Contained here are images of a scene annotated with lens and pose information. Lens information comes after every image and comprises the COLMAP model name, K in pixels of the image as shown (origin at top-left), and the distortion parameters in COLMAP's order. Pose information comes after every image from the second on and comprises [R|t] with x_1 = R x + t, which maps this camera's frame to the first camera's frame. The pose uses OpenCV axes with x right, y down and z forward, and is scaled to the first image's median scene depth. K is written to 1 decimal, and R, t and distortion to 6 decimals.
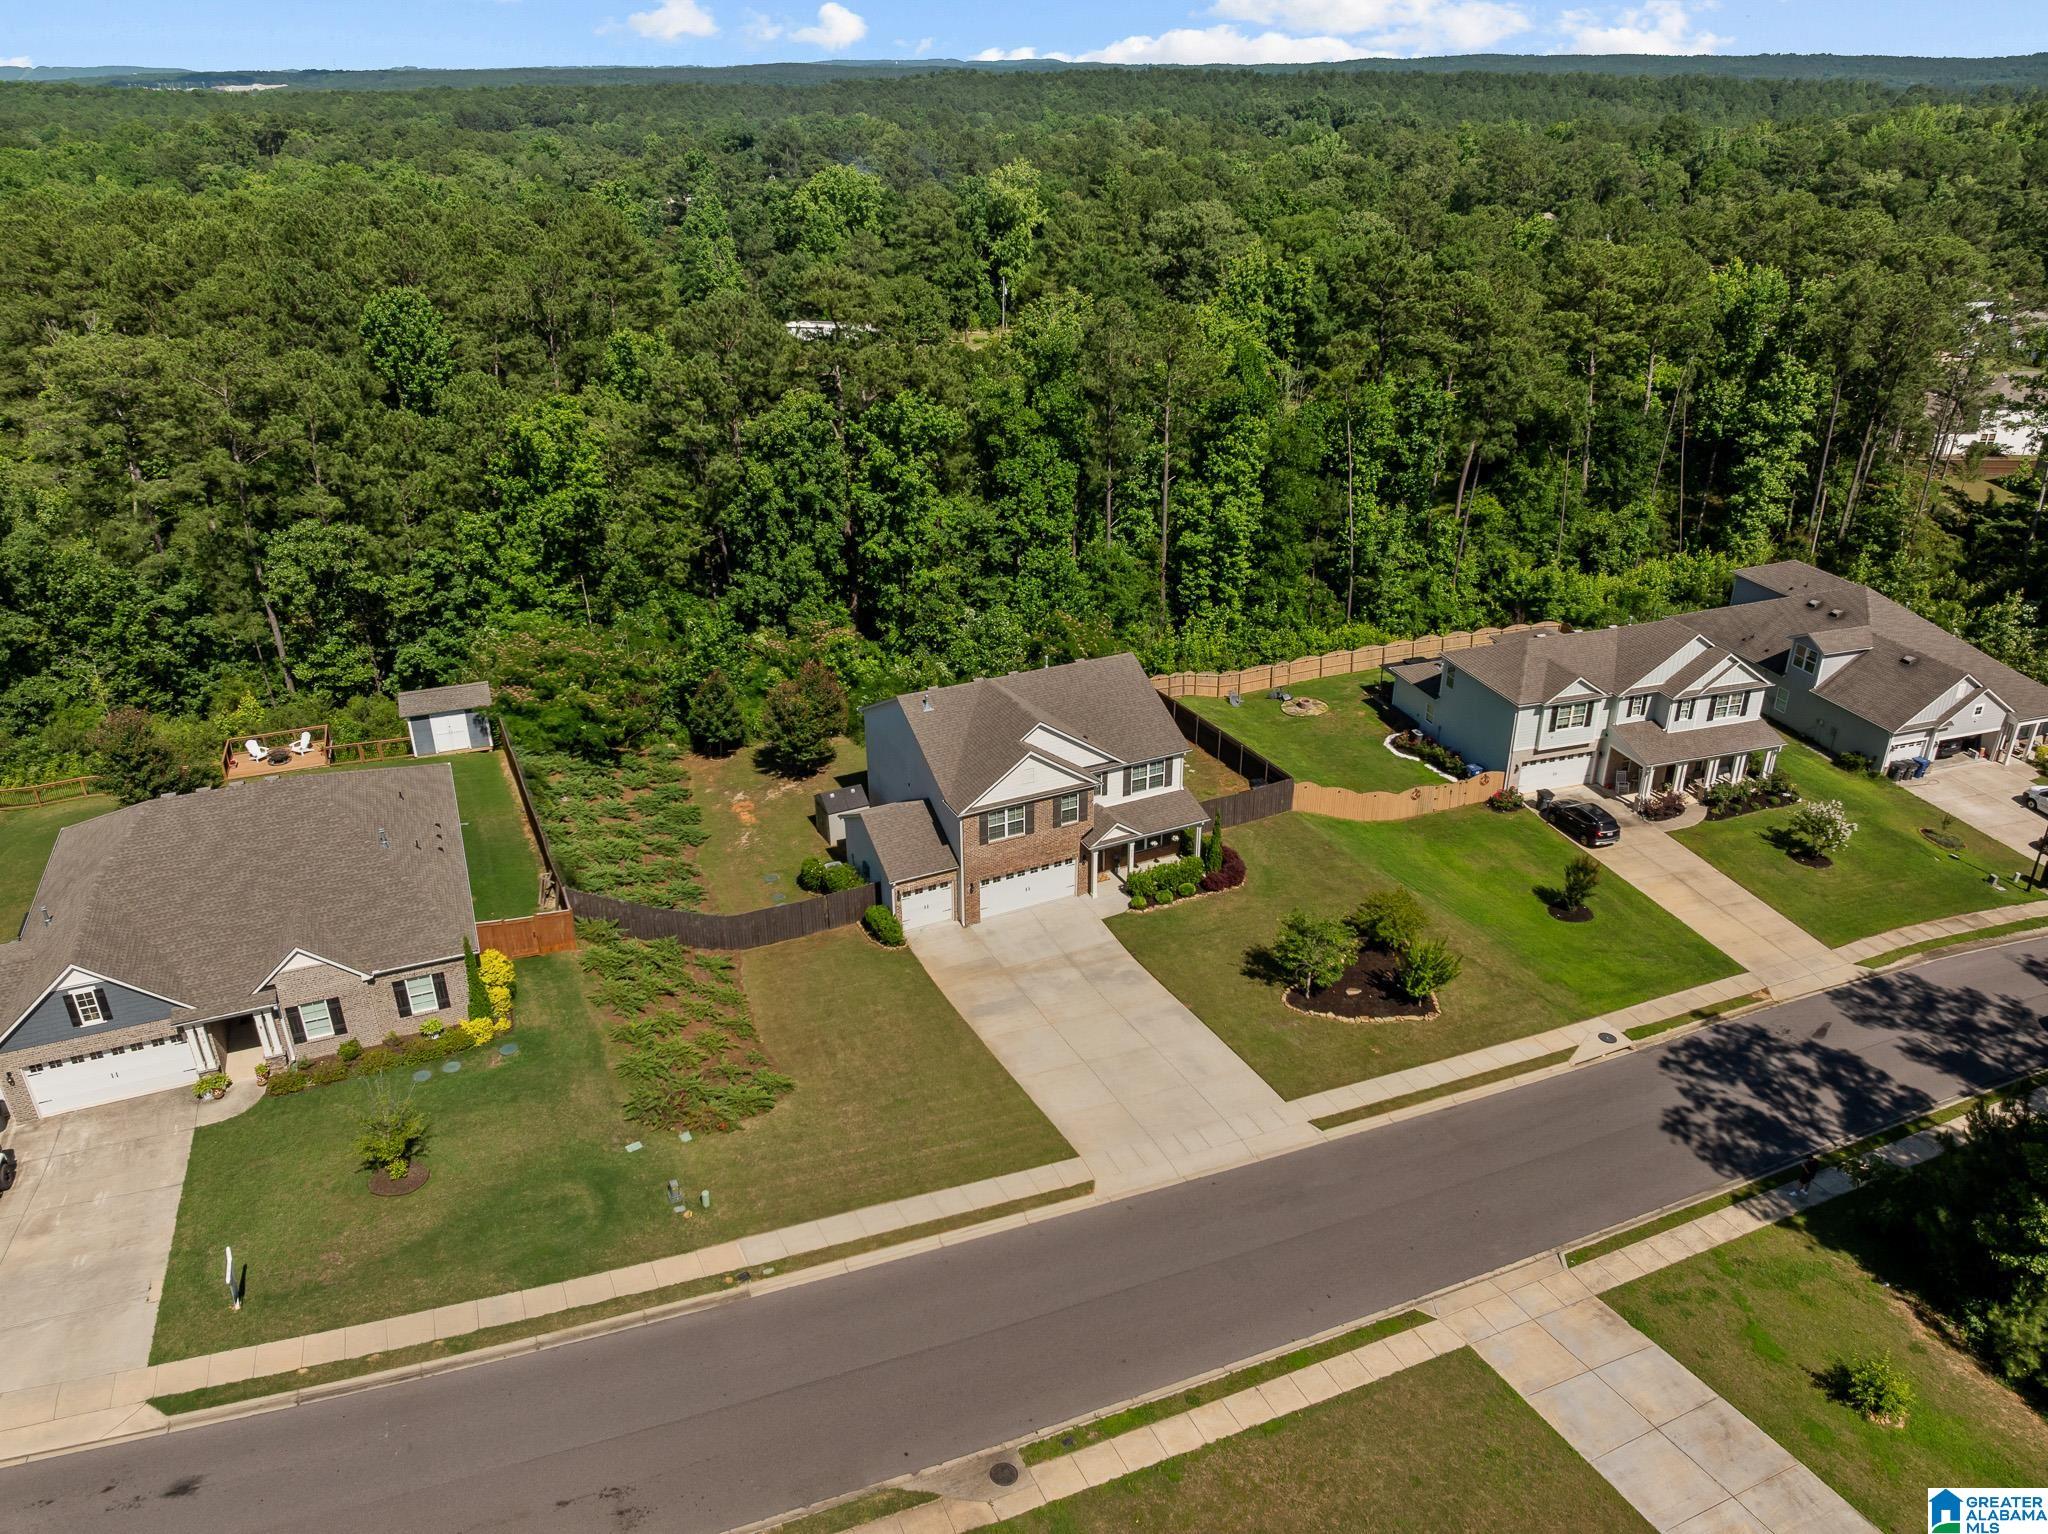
lens RADIAL K [[1442.2, 0, 1029.4], [0, 1442.2, 766.8], [0, 0, 1]] dist [-0.043261, -0.006138]
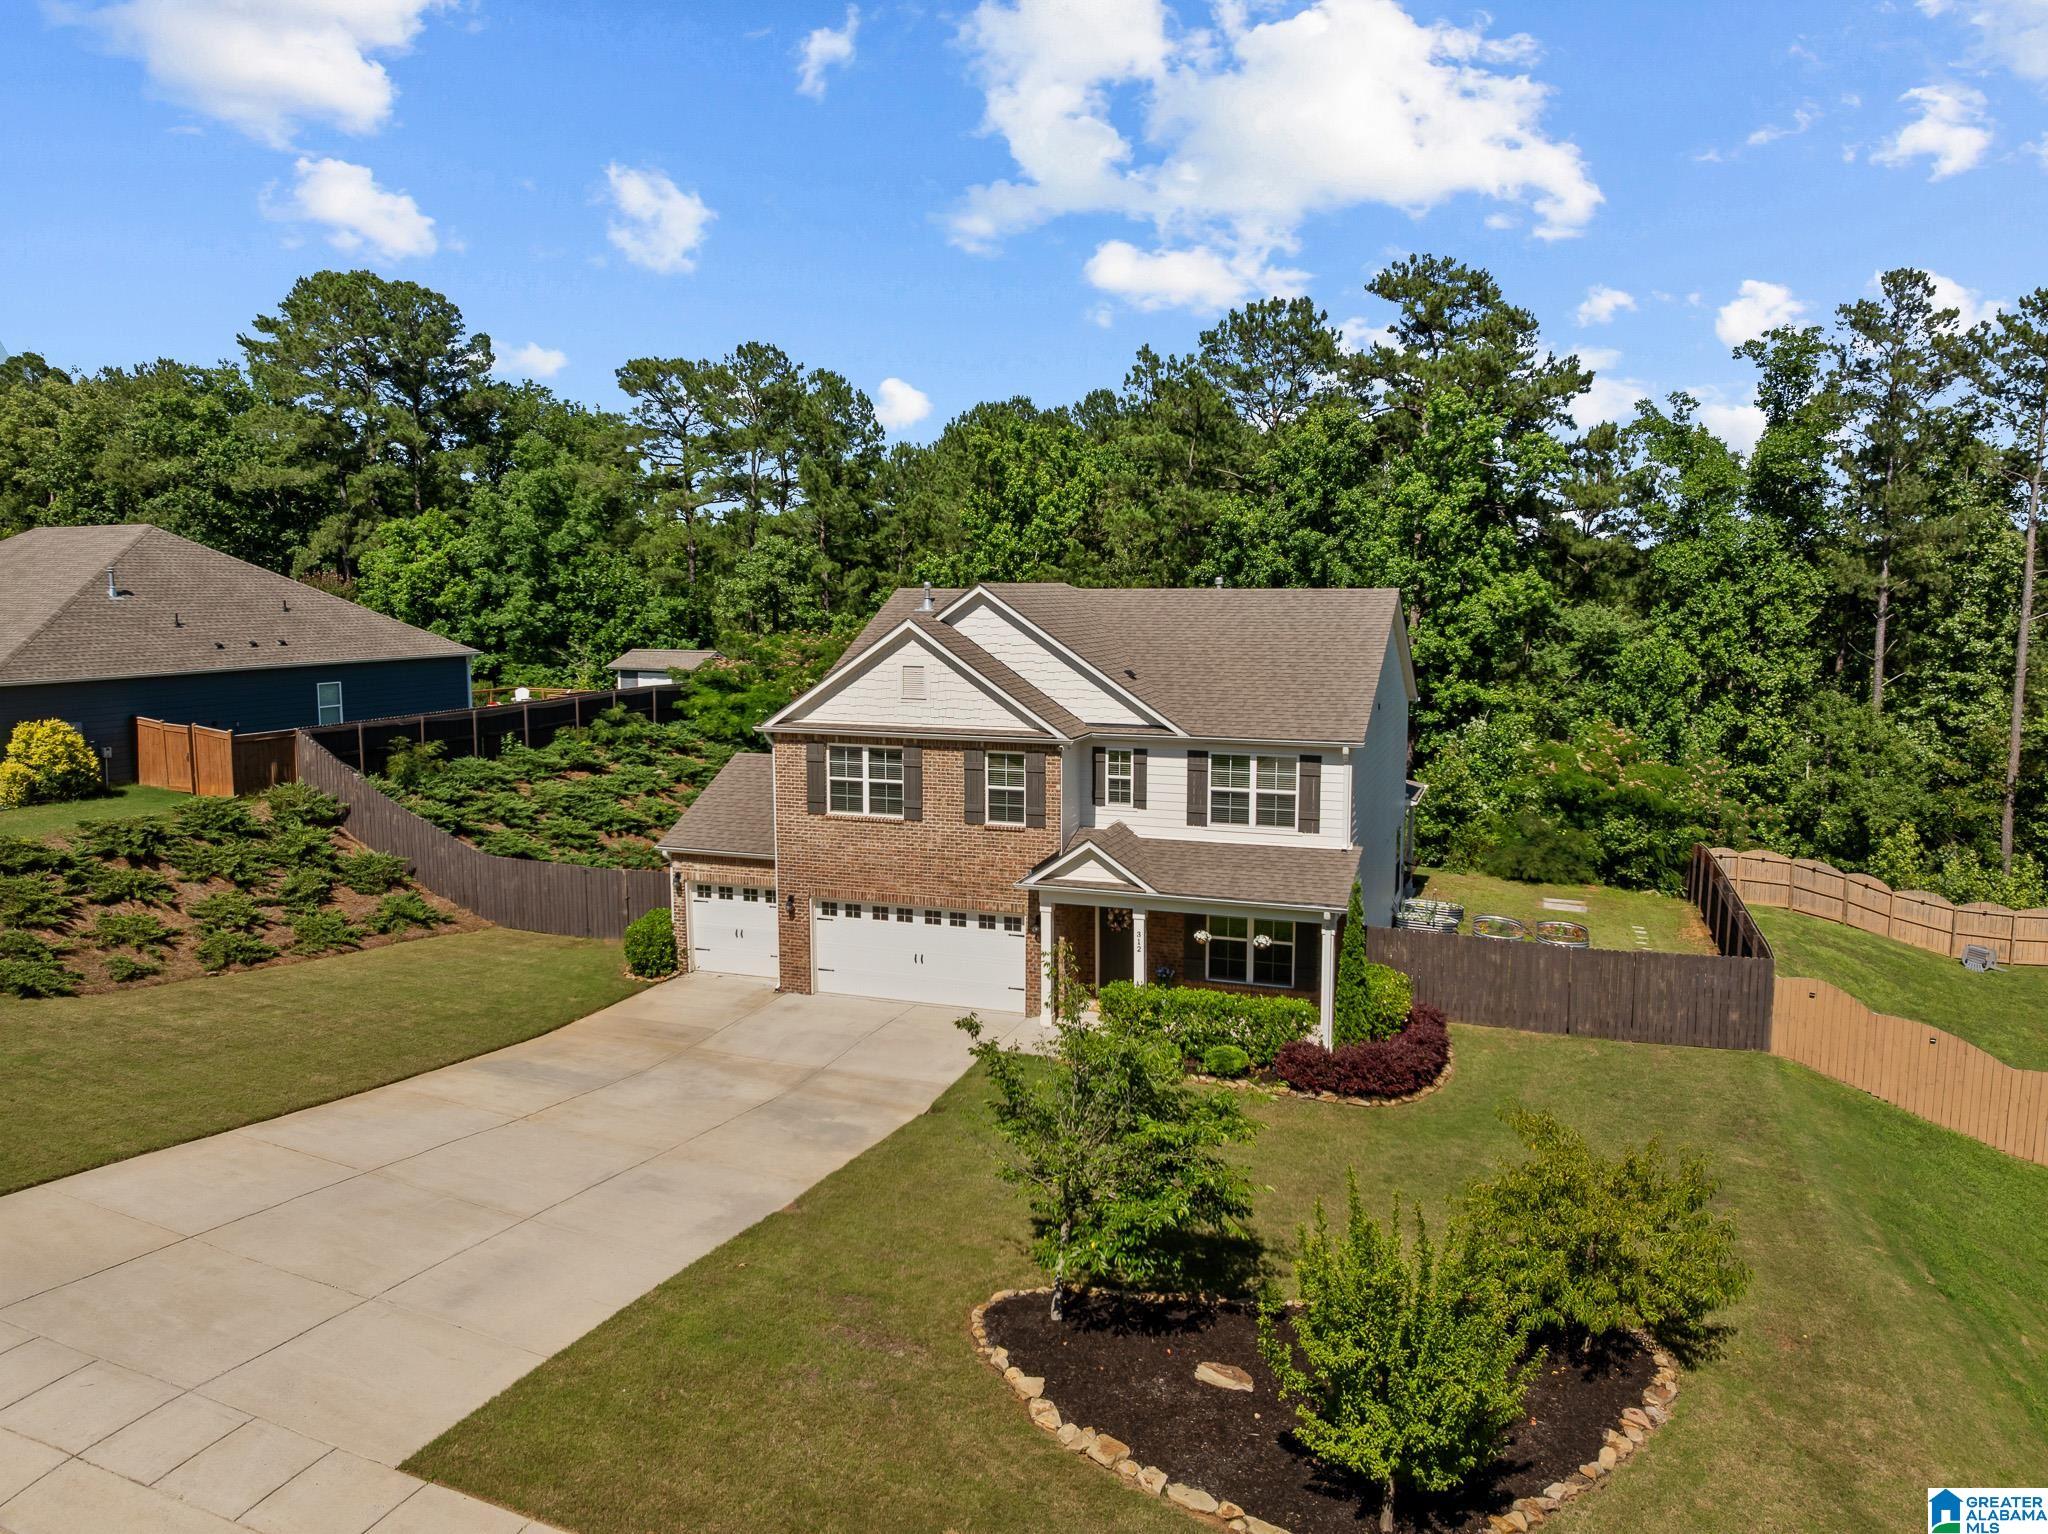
lens RADIAL K [[1438.8, 0, 1032.3], [0, 1438.8, 766.3], [0, 0, 1]] dist [-0.045331, 0.006740]
pose [[0.692711, 0.093511, -0.715128, 0.340905], [-0.316760, 0.930251, -0.185190, 0.099250], [0.647931, 0.354807, 0.674015, 0.678103]]
